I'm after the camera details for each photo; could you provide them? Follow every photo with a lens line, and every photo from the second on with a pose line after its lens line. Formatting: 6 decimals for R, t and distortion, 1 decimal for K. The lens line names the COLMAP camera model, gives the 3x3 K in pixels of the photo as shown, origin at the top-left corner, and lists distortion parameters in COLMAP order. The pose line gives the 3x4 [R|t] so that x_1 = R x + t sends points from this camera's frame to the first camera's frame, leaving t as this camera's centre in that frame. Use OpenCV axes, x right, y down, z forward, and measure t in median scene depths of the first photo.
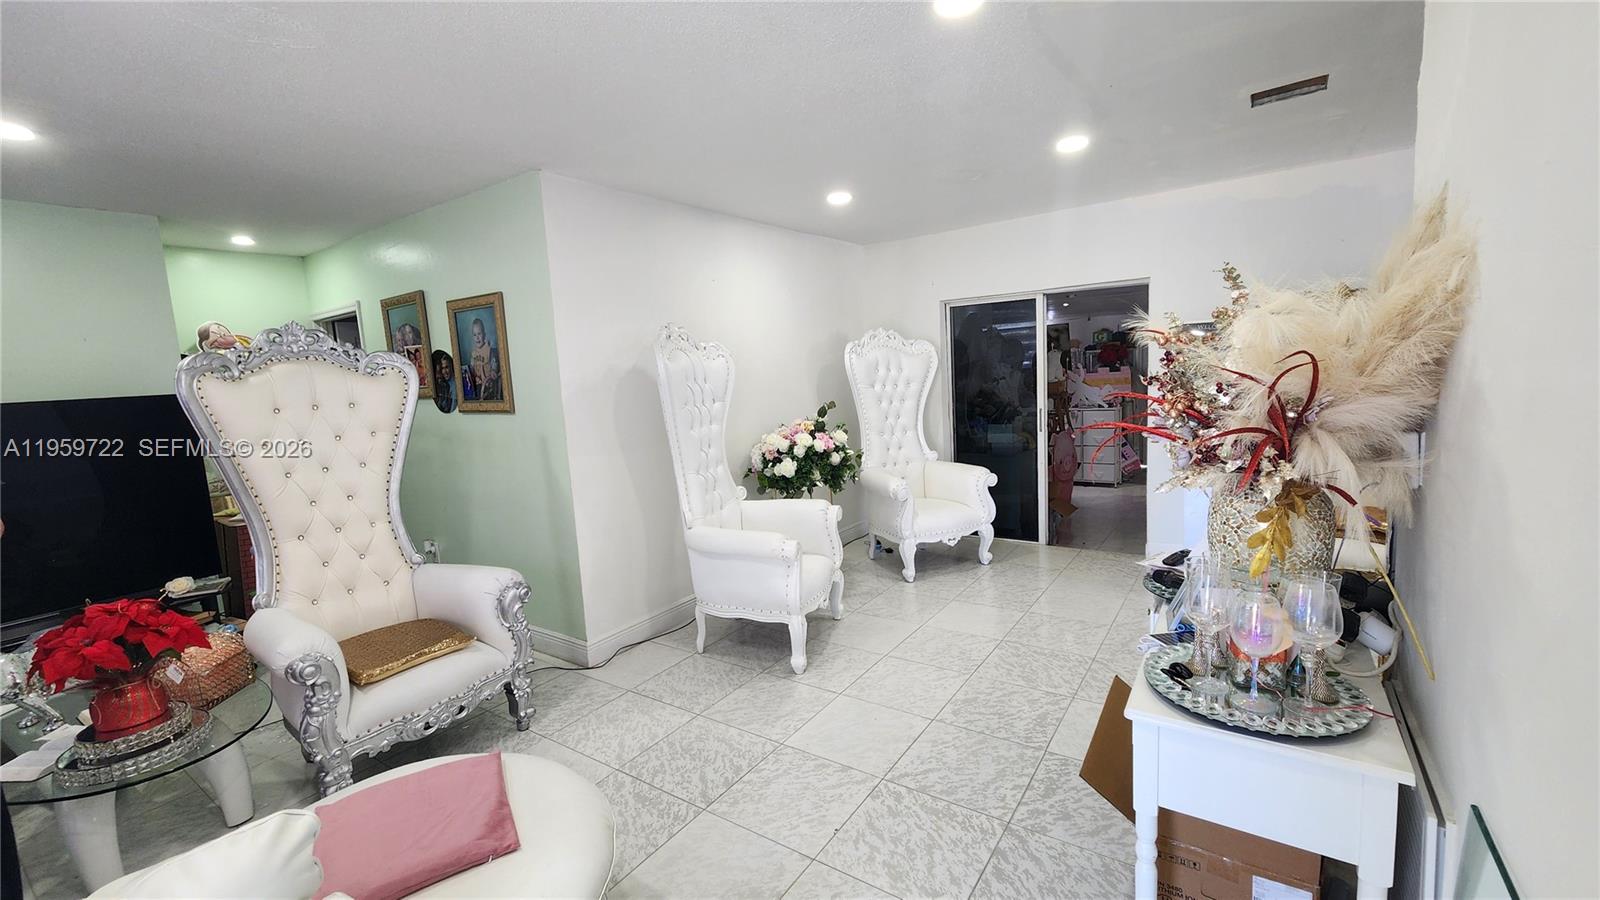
lens RADIAL K [[648.4, 0, 794.5], [0, 648.4, 437.7], [0, 0, 1]] dist [-0.000440, 0.000508]
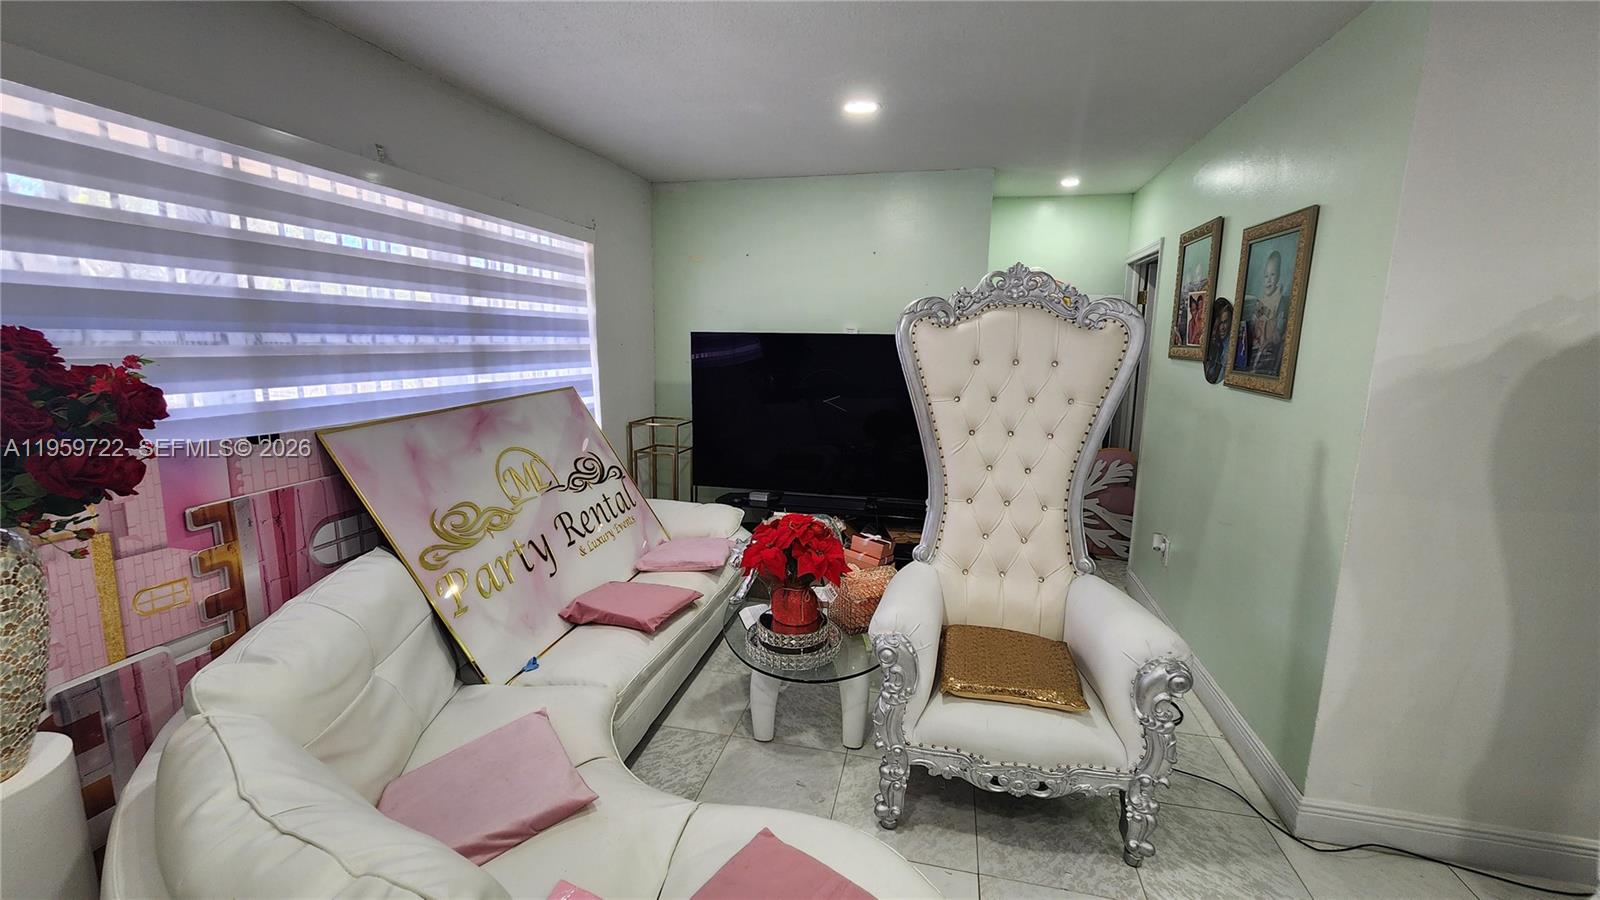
lens RADIAL K [[658.0, 0, 798.0], [0, 658.0, 446.6], [0, 0, 1]] dist [0.001681, -0.000023]
pose [[0.374239, 0.219426, -0.900998, -0.019203], [-0.137774, 0.973975, 0.179973, -0.051782], [0.917041, 0.056781, 0.394731, 0.362663]]
